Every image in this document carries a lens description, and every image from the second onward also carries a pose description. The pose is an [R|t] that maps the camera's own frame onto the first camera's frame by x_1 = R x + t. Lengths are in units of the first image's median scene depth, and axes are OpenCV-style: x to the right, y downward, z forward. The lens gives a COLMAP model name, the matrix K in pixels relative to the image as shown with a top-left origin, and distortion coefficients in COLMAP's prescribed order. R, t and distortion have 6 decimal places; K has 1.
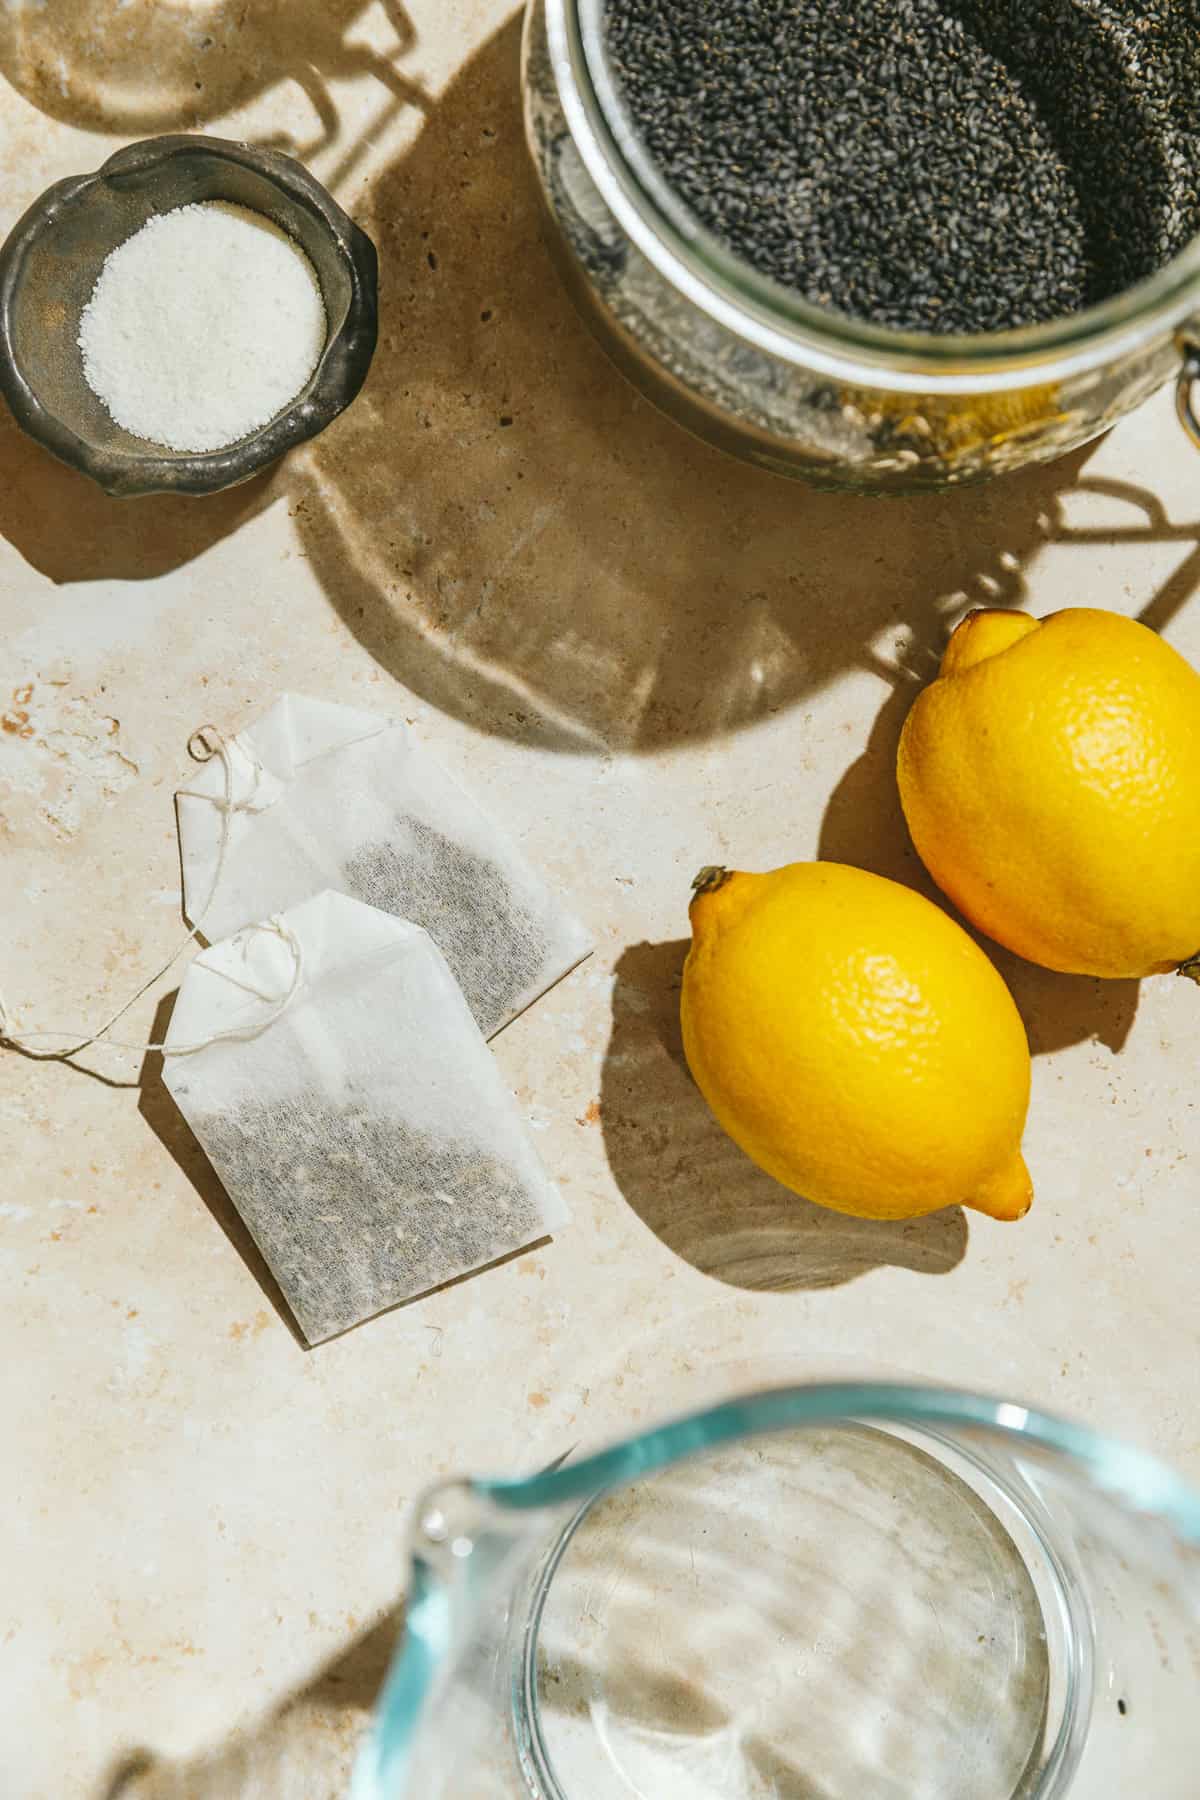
lens RADIAL K [[3361.2, 0, 609.8], [0, 3361.2, 900.4], [0, 0, 1]] dist [-0.486179, 0.000000]
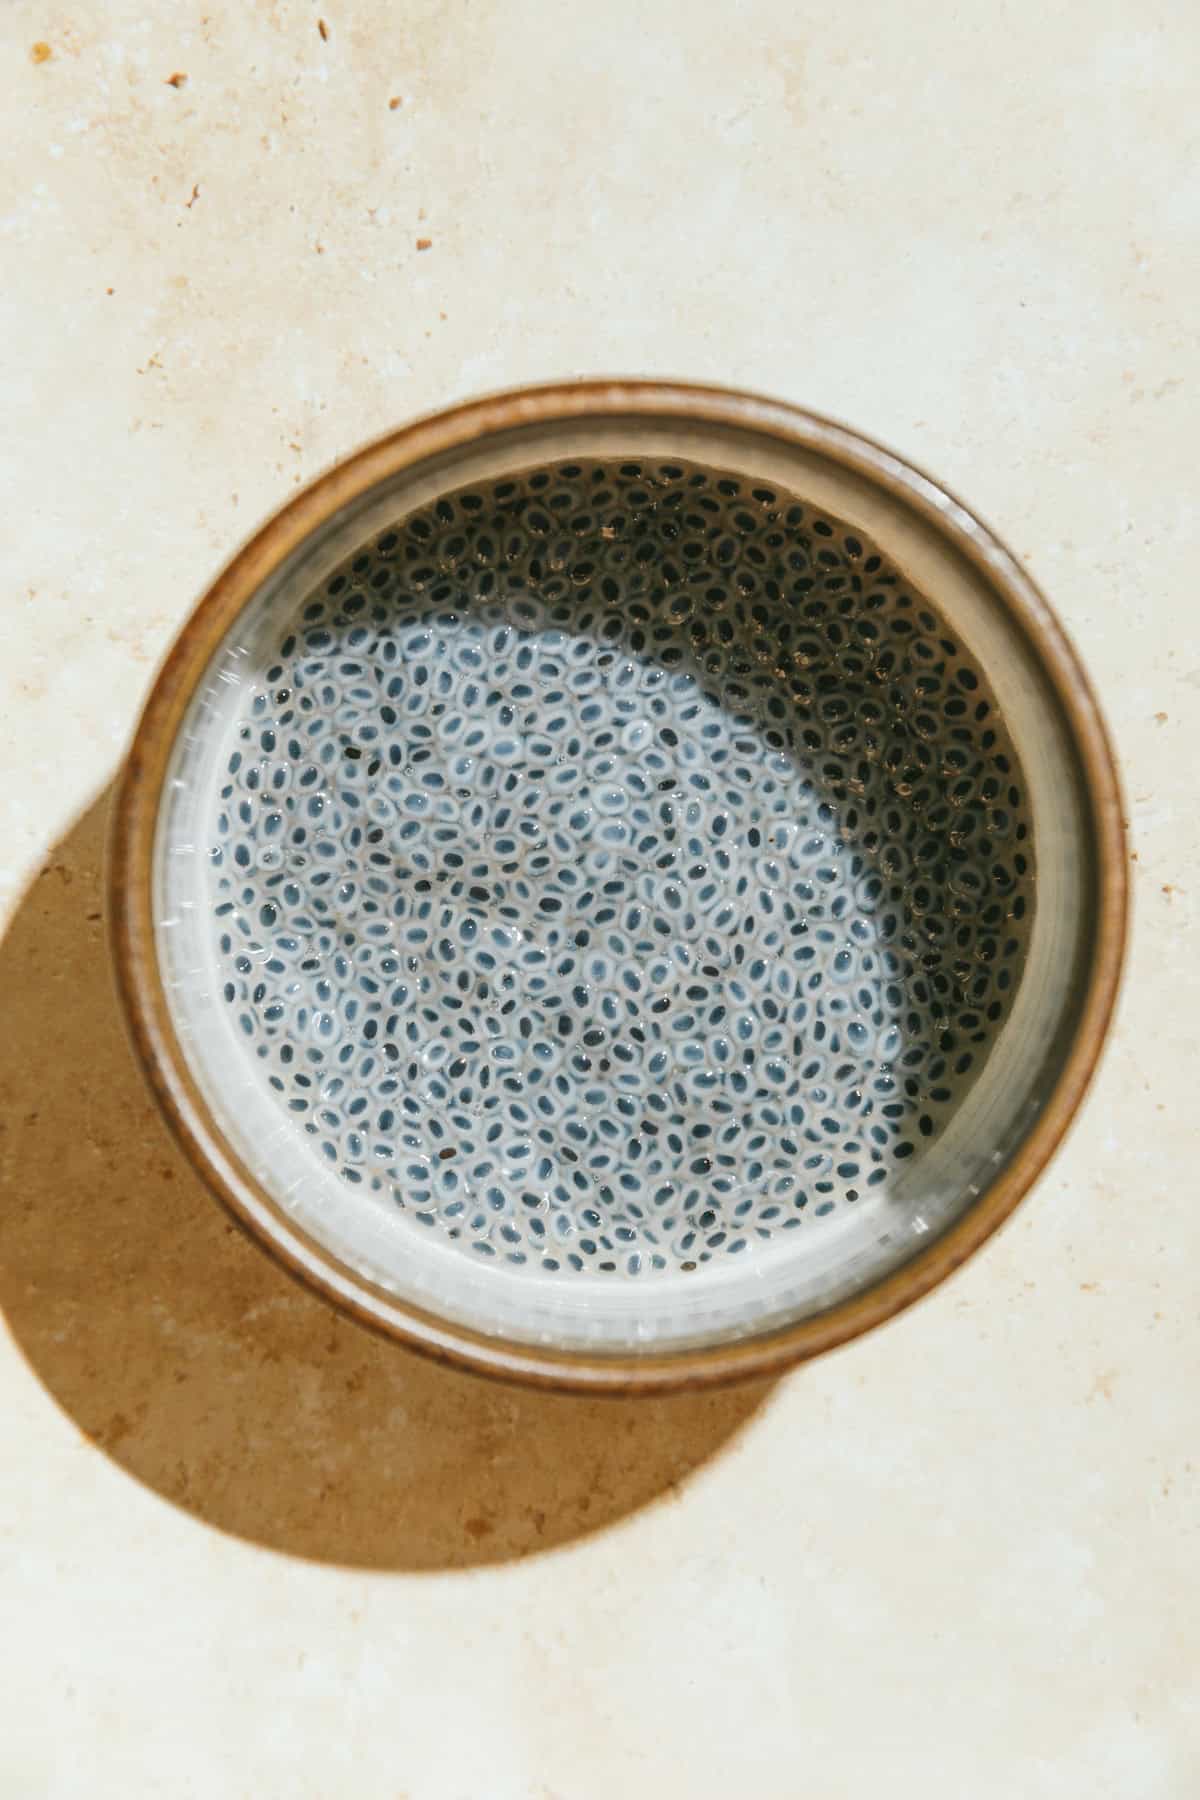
lens RADIAL K [[3604.6, 0, 599.9], [0, 3604.6, 899.2], [0, 0, 1]] dist [-0.003841, 0.000000]
pose [[0.999924, -0.008444, 0.008988, 0.000186], [0.008384, 0.999943, 0.006628, -0.000479], [-0.009043, -0.006552, 0.999938, 0.176710]]
